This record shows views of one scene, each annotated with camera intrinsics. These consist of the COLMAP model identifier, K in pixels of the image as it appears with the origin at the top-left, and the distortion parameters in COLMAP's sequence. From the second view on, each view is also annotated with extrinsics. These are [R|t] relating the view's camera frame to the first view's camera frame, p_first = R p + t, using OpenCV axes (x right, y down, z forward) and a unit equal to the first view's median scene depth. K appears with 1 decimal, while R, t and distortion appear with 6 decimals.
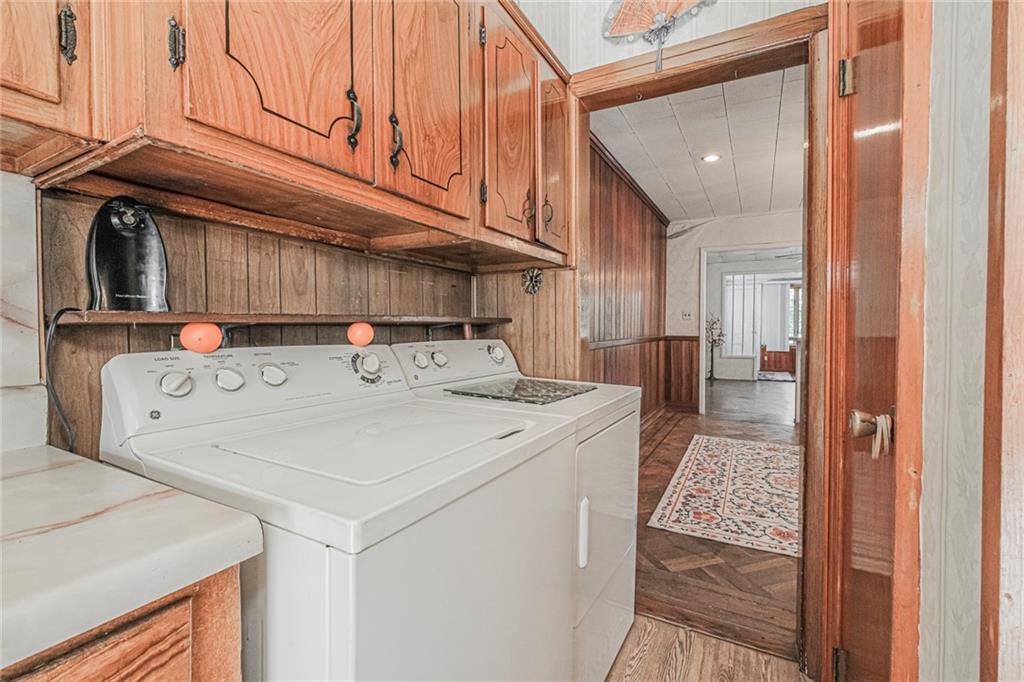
lens RADIAL K [[448.9, 0, 509.6], [0, 448.9, 338.7], [0, 0, 1]] dist [-0.002732, -0.000113]
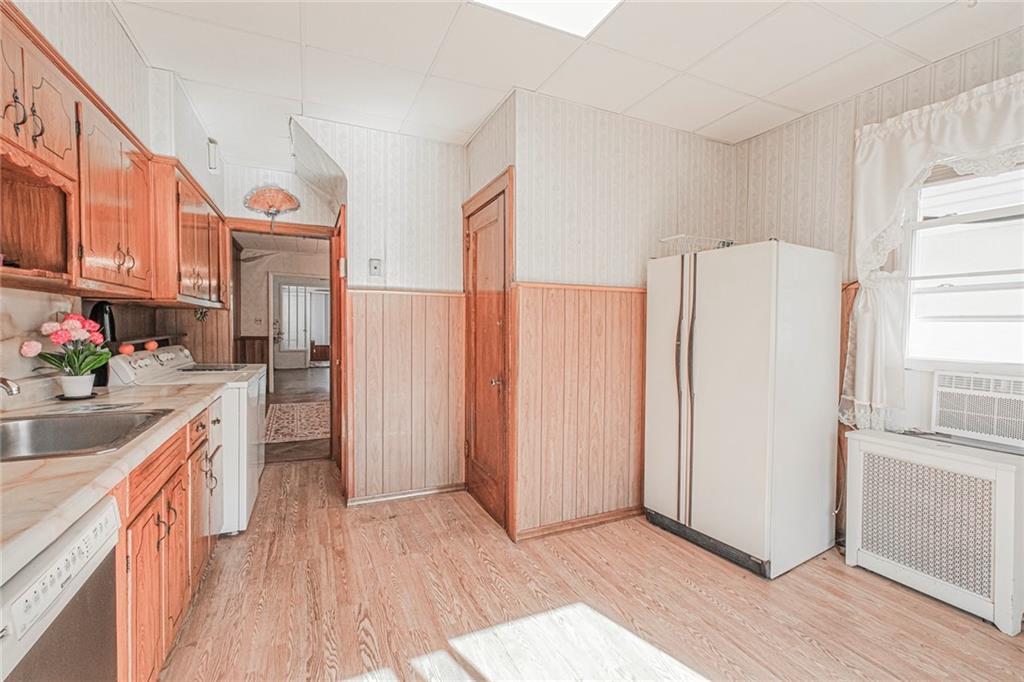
lens RADIAL K [[441.5, 0, 514.6], [0, 441.5, 337.6], [0, 0, 1]] dist [-0.000266, -0.000347]
pose [[0.583809, -0.019180, 0.811665, -0.397578], [0.011252, 0.999816, 0.015534, -0.023889], [-0.811813, 0.000064, 0.583917, -0.677388]]
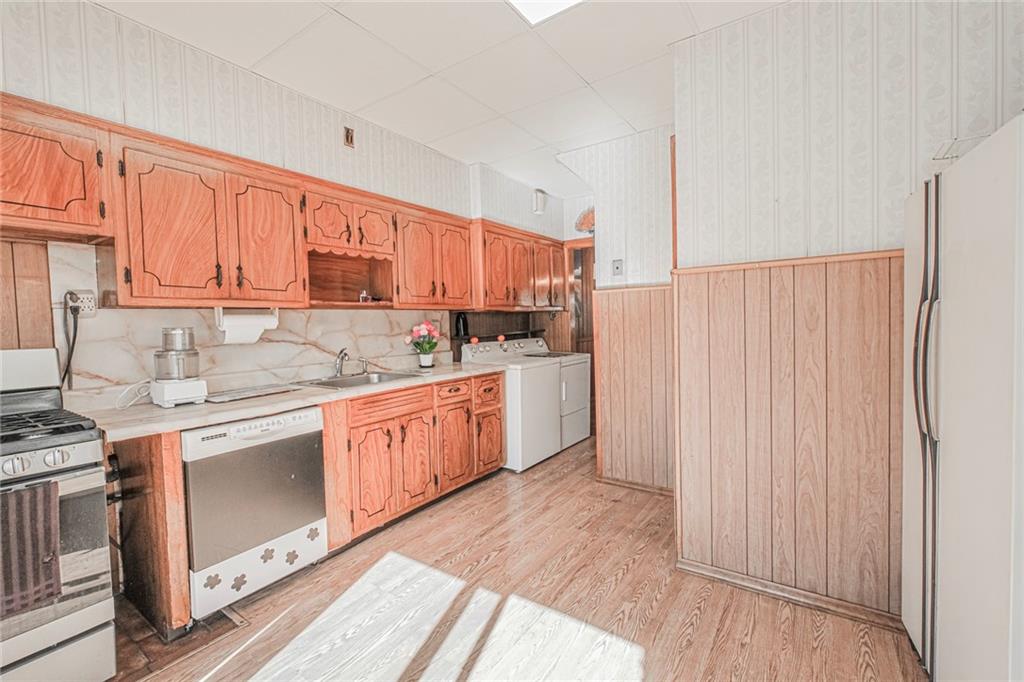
lens RADIAL K [[441.5, 0, 516.4], [0, 441.5, 337.1], [0, 0, 1]] dist [-0.000266, -0.000347]
pose [[0.995578, -0.023634, -0.090912, 0.040261], [0.024790, 0.999625, 0.011612, -0.020787], [0.090604, -0.013814, 0.995791, -0.911703]]
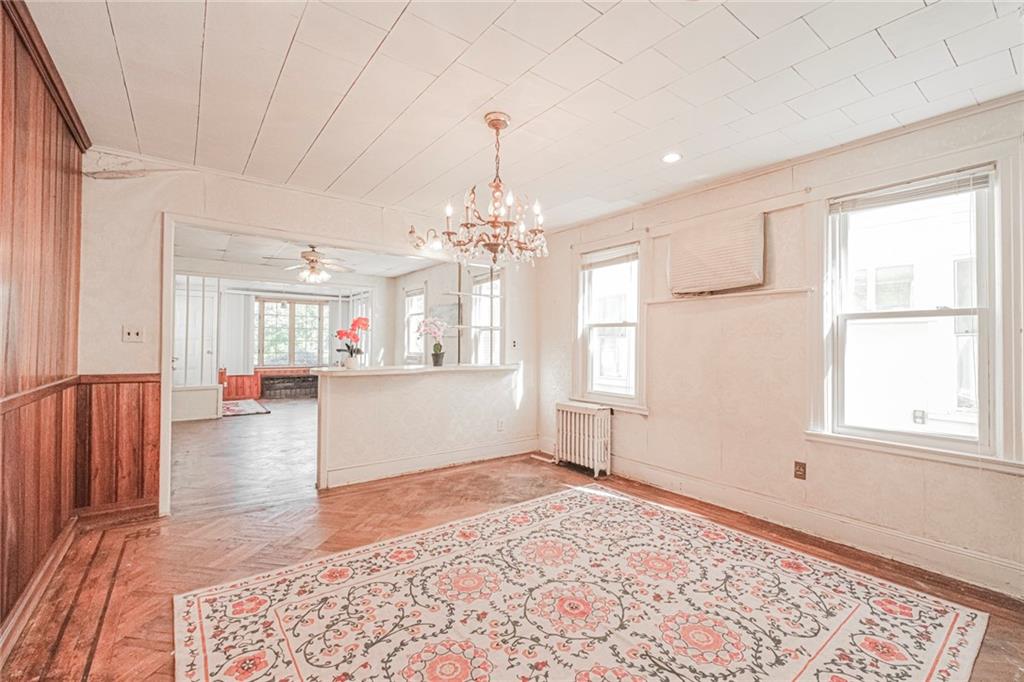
lens RADIAL K [[441.5, 0, 513.0], [0, 441.5, 339.4], [0, 0, 1]] dist [-0.000266, -0.000347]
pose [[0.407780, 0.012243, 0.912998, 0.185926], [0.012909, 0.999733, -0.019171, -0.052538], [-0.912989, 0.019603, 0.407513, 0.669493]]
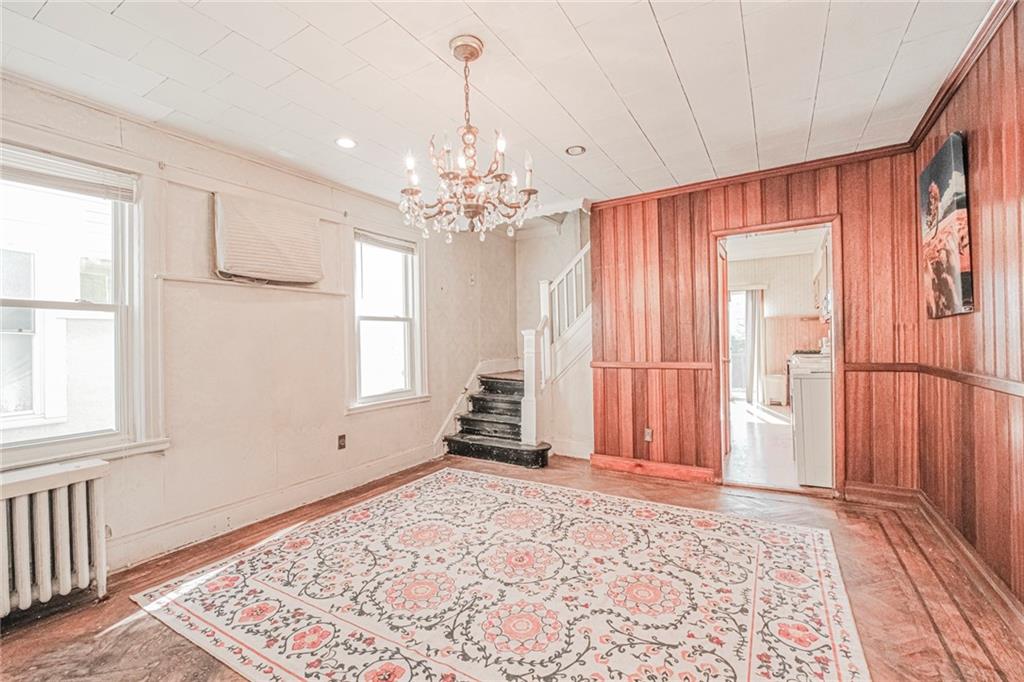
lens RADIAL K [[441.5, 0, 513.2], [0, 441.5, 339.0], [0, 0, 1]] dist [-0.000266, -0.000347]
pose [[-0.999044, 0.019268, 0.039236, 0.760931], [0.020085, 0.999588, 0.020518, -0.064193], [-0.038824, 0.021286, -0.999019, 1.557083]]
